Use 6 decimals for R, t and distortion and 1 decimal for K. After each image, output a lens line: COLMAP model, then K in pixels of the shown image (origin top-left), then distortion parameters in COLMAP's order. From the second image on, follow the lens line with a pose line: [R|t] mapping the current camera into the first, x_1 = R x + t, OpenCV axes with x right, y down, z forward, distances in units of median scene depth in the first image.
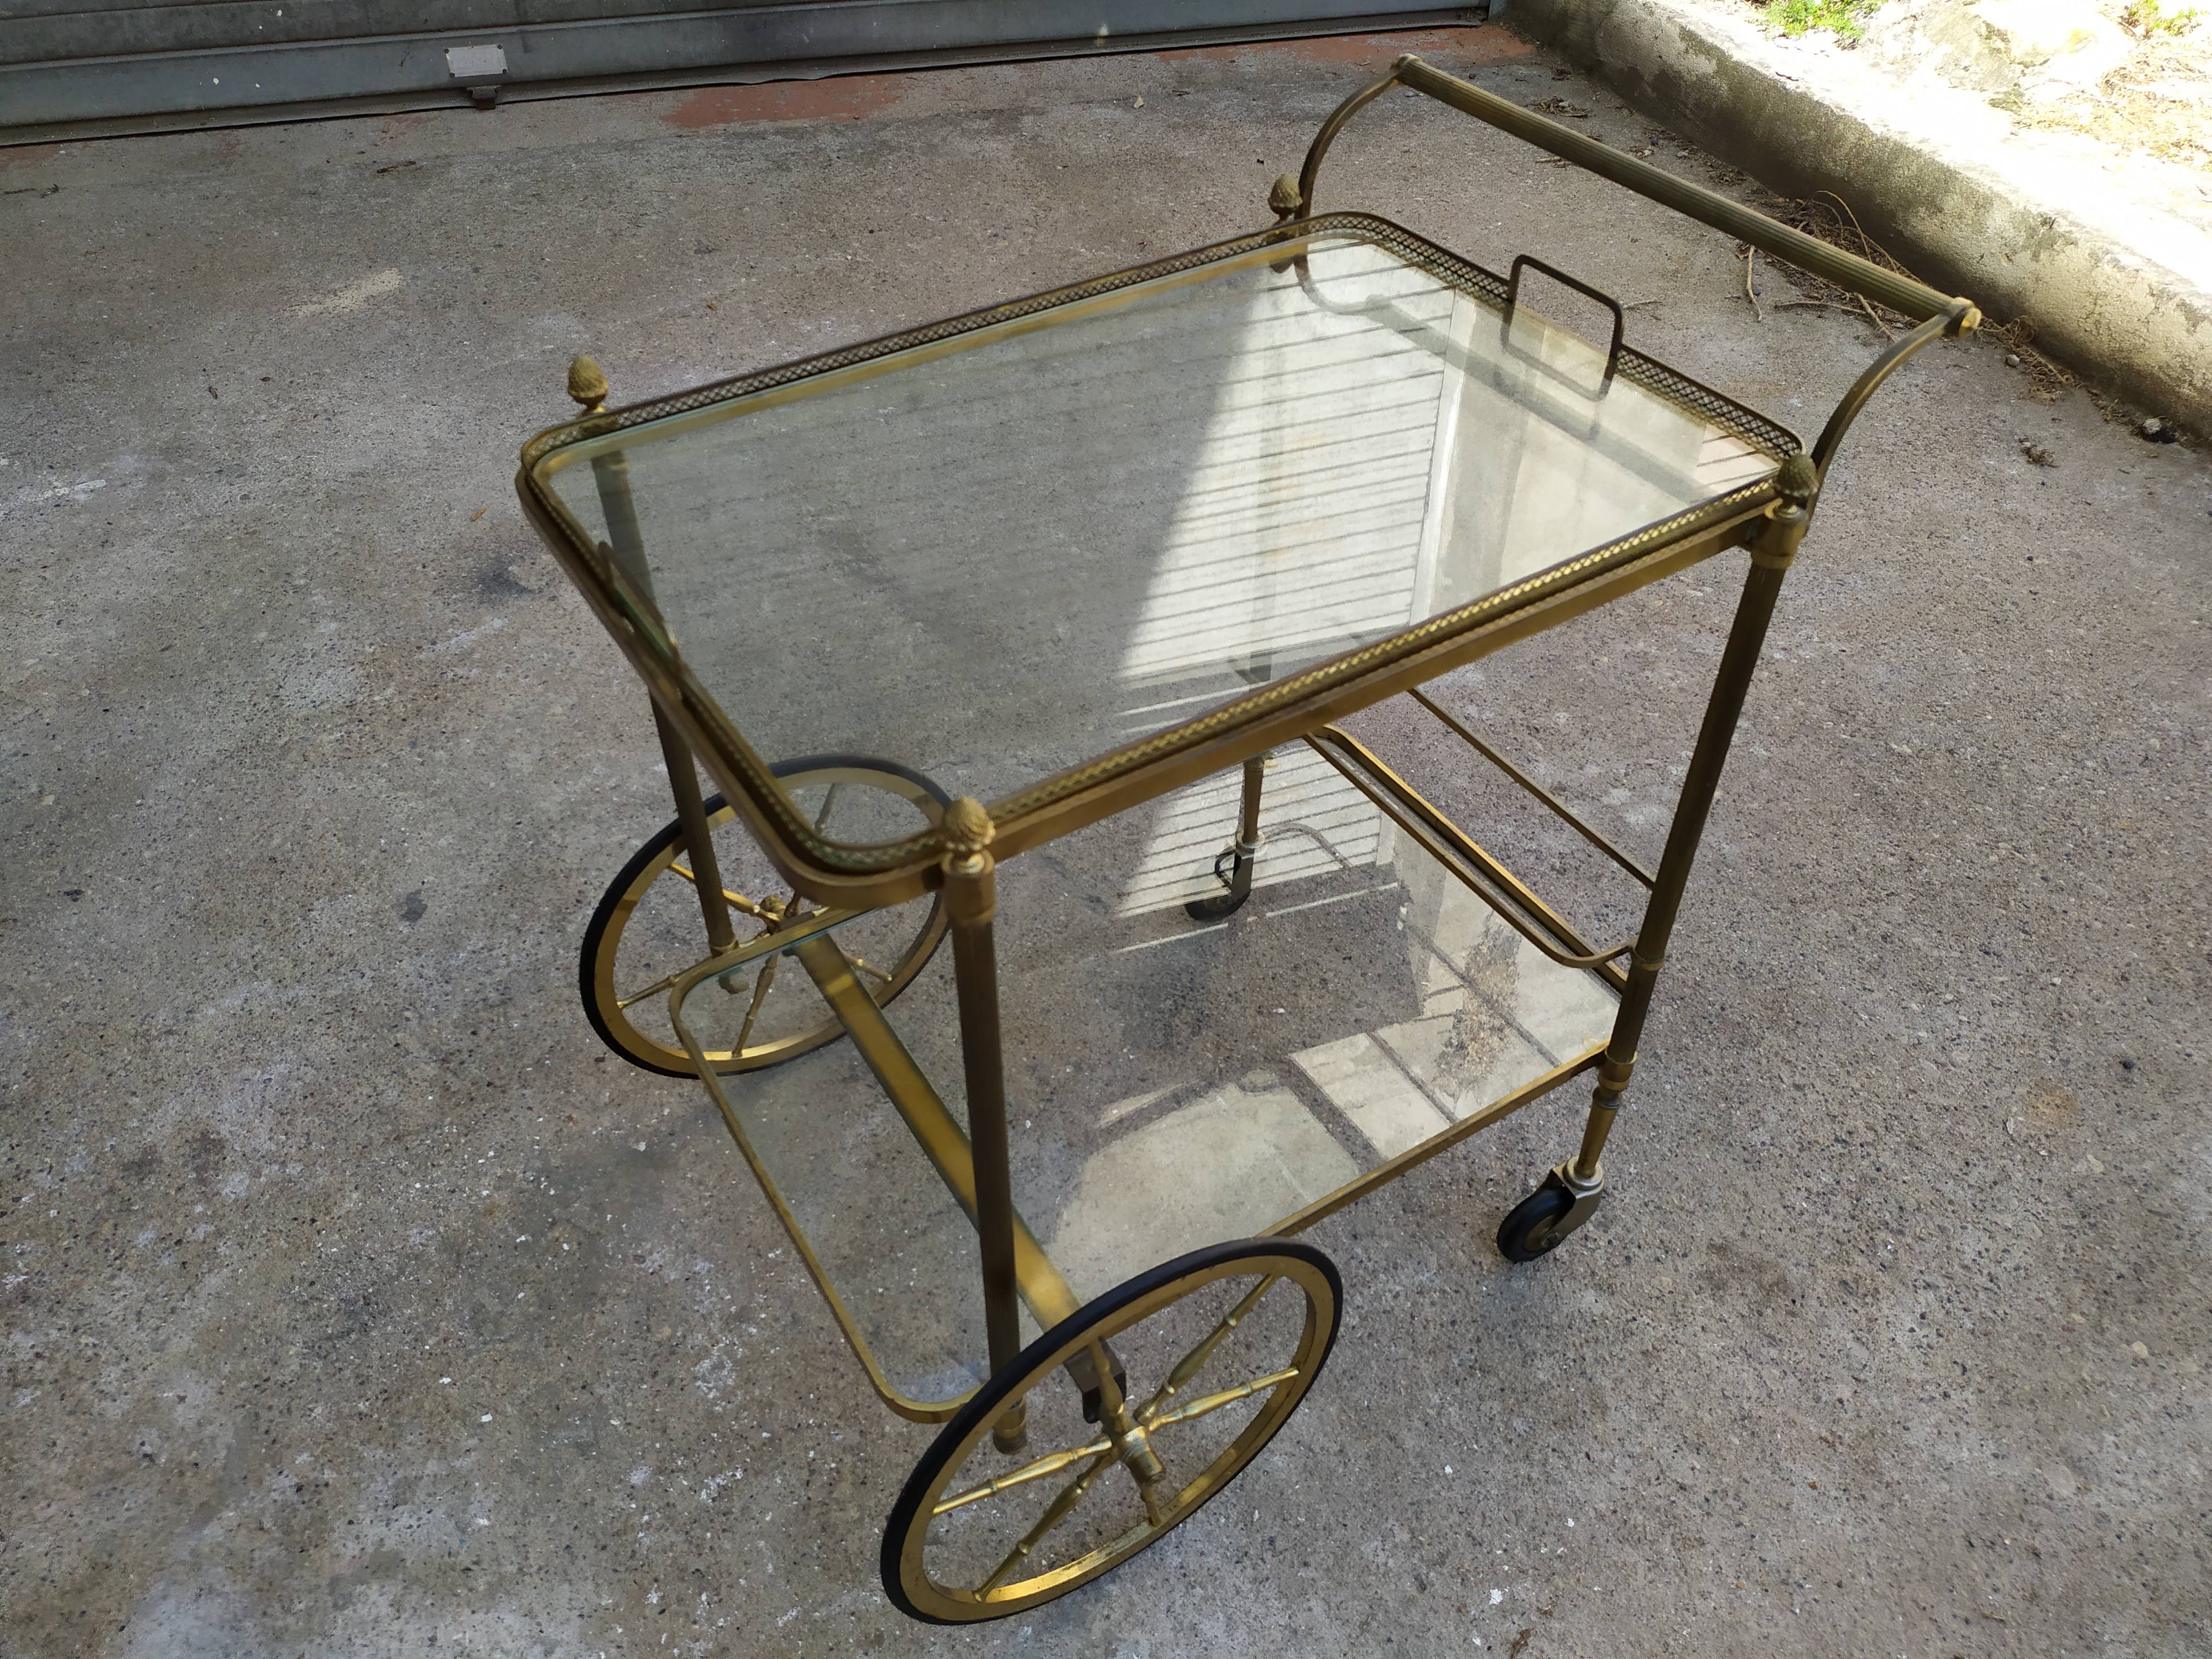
lens RADIAL K [[1661.8, 0, 1113.0], [0, 1661.8, 825.1], [0, 0, 1]] dist [0.034005, -0.038004]
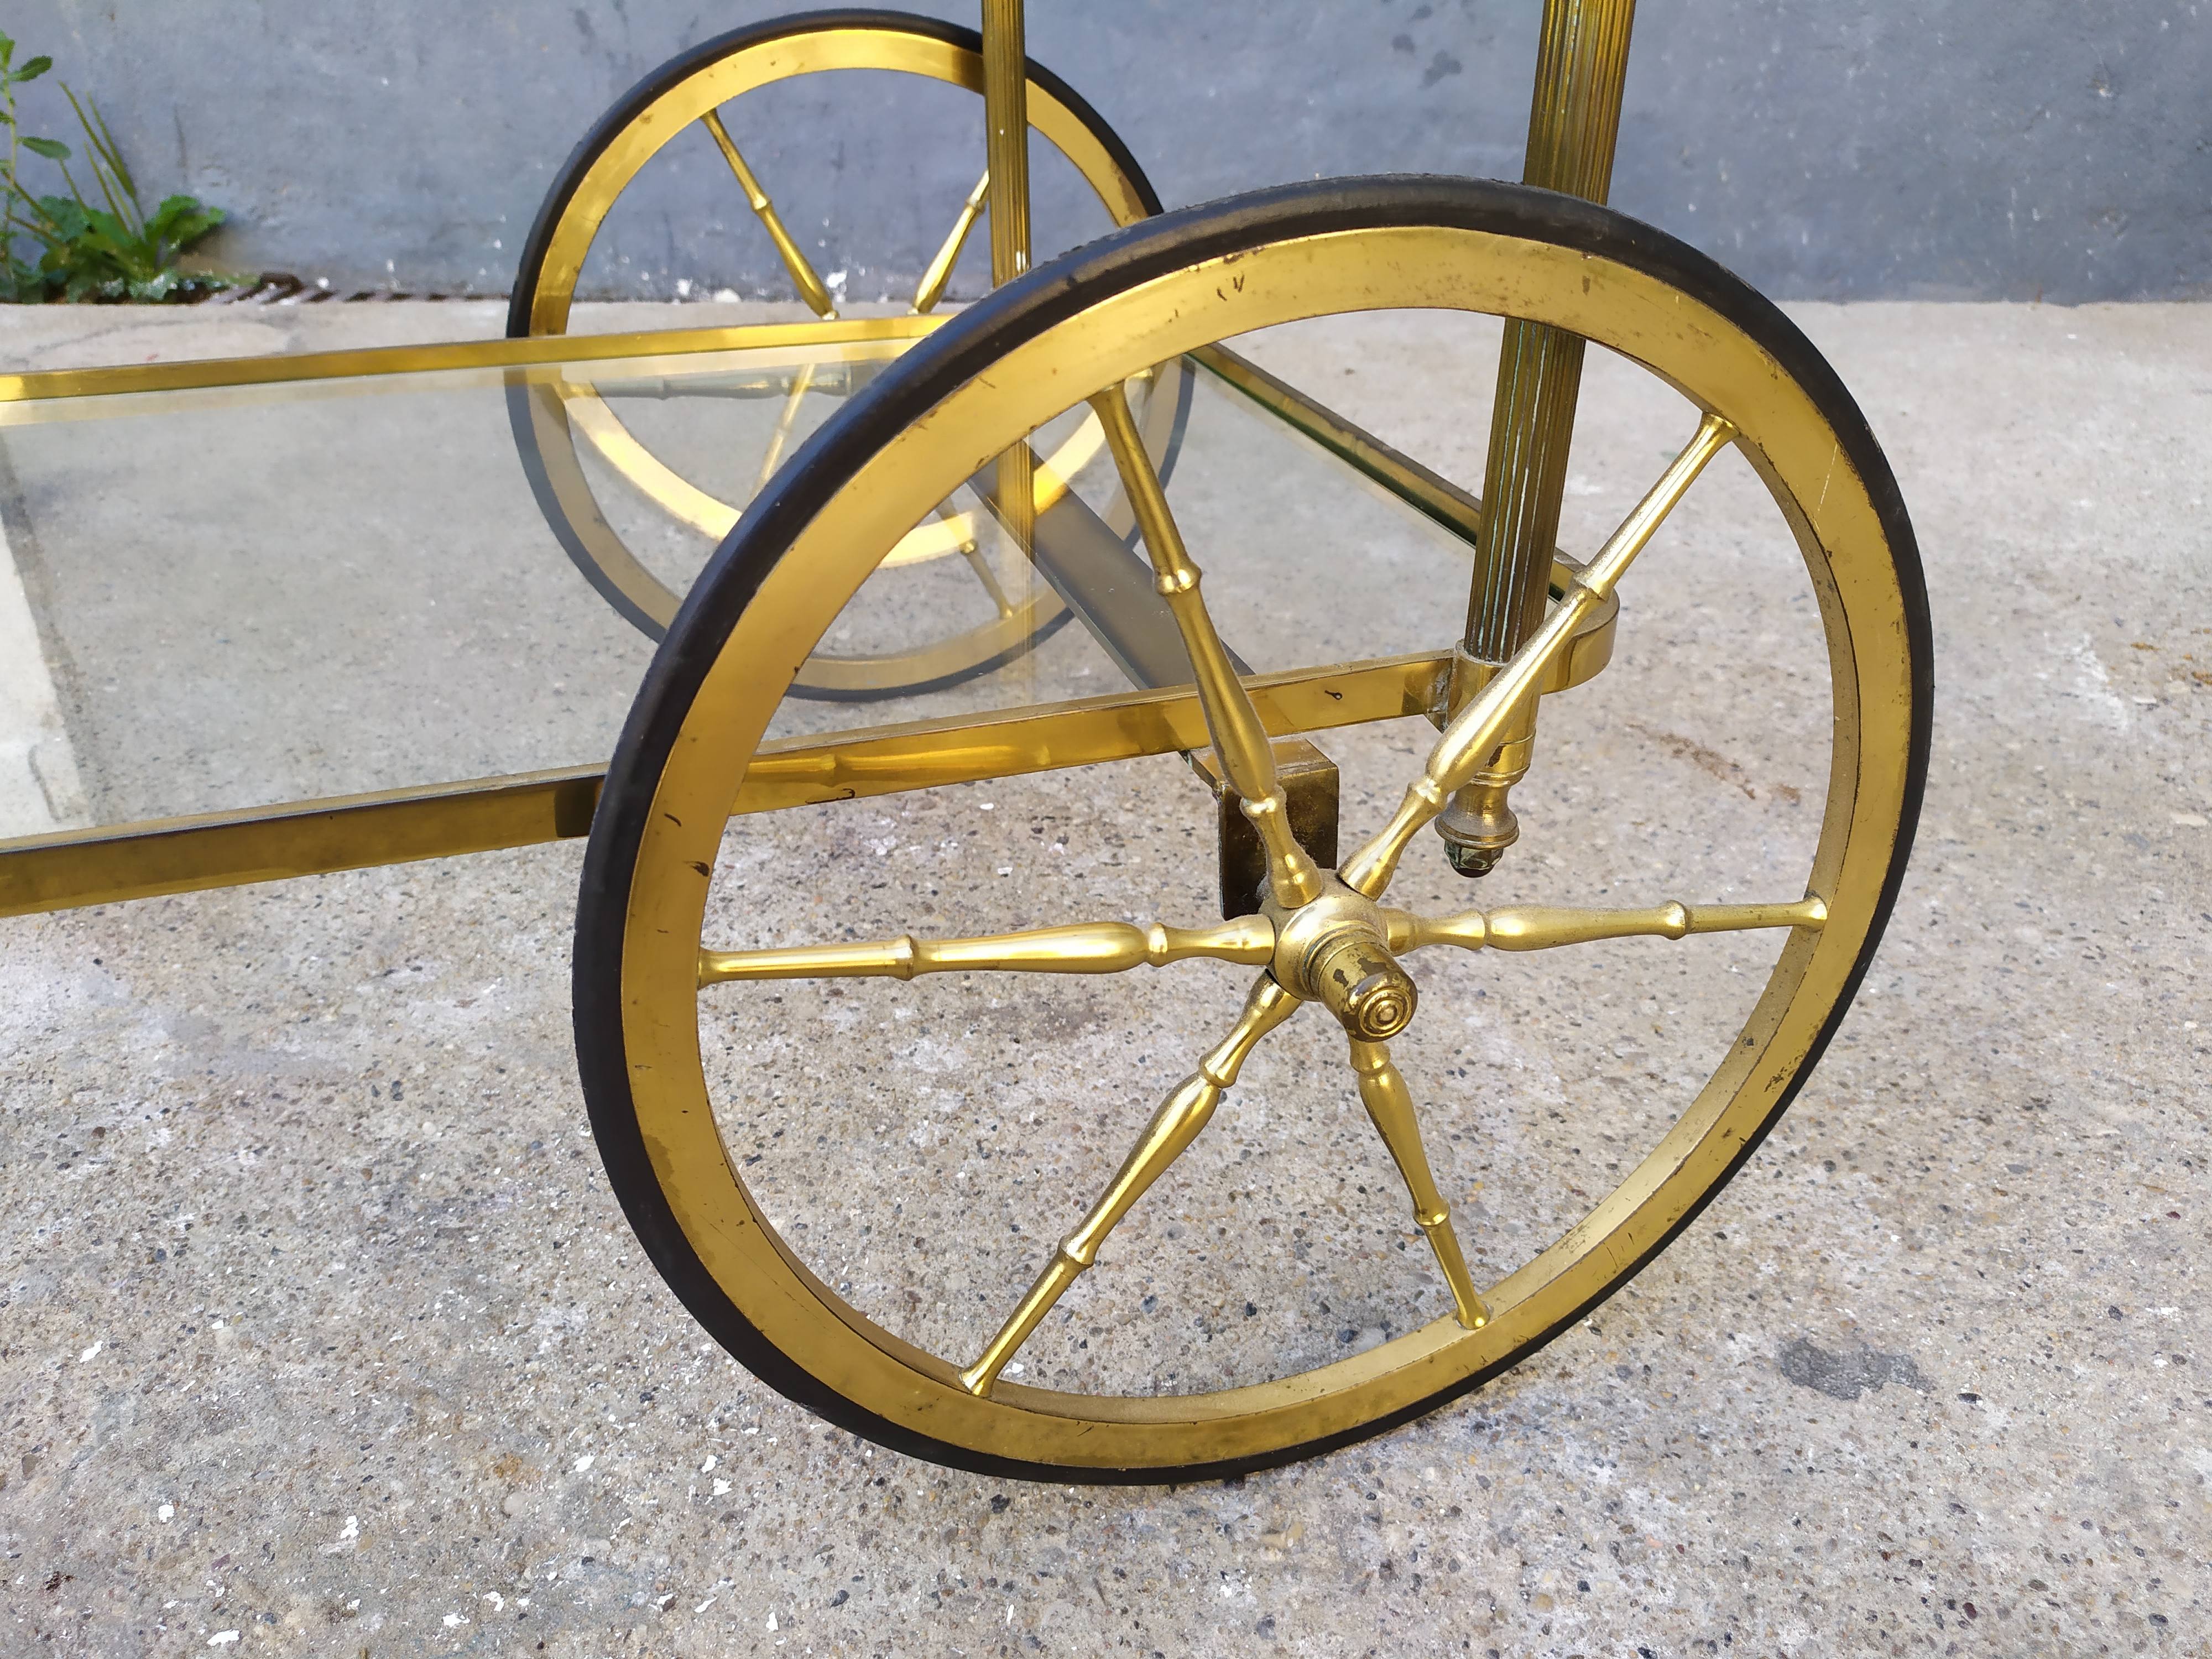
lens RADIAL K [[1661.8, 0, 1119.6], [0, 1661.8, 858.5], [0, 0, 1]] dist [0.034005, -0.038004]
pose [[-0.355344, 0.457611, -0.815060, -0.211252], [-0.628346, 0.528623, 0.570735, -0.120549], [0.692034, 0.714947, 0.099695, 1.046500]]
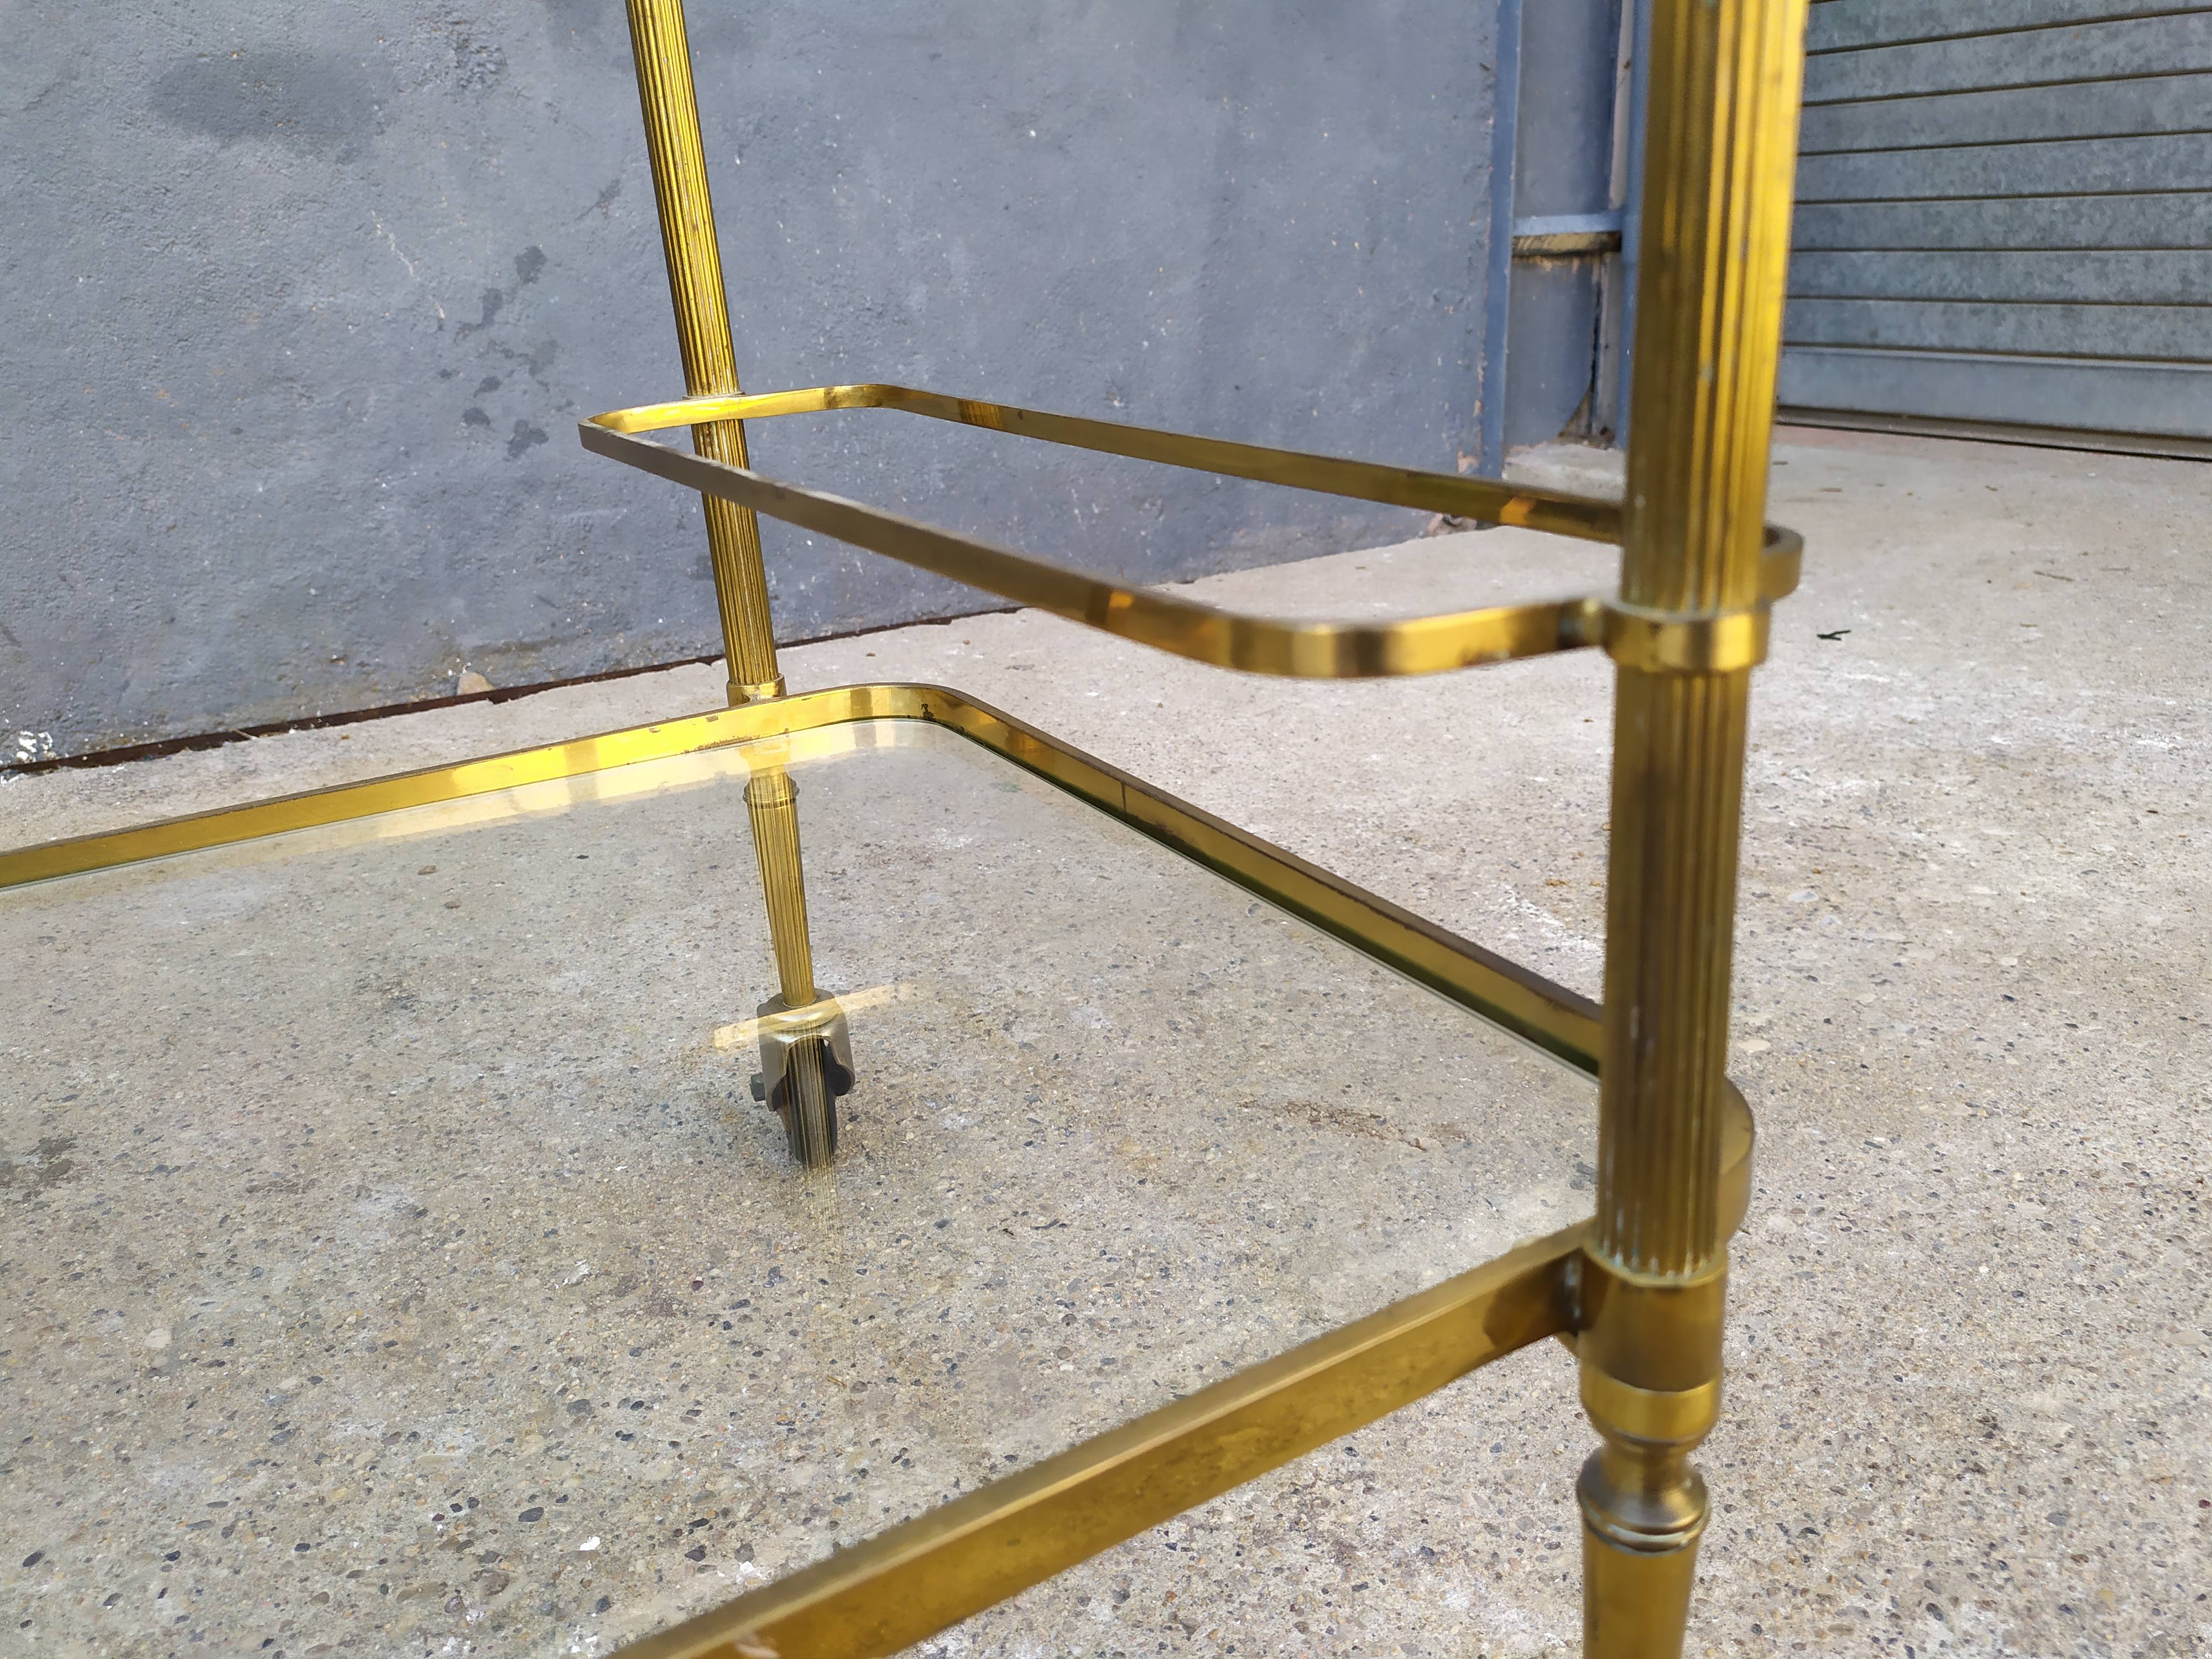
lens RADIAL K [[1661.8, 0, 1114.7], [0, 1661.8, 834.6], [0, 0, 1]] dist [0.034005, -0.038004]
pose [[0.238669, 0.305360, -0.921842, -0.361158], [-0.617049, 0.780692, 0.098847, 0.005643], [0.749859, 0.545230, 0.374748, 0.904965]]
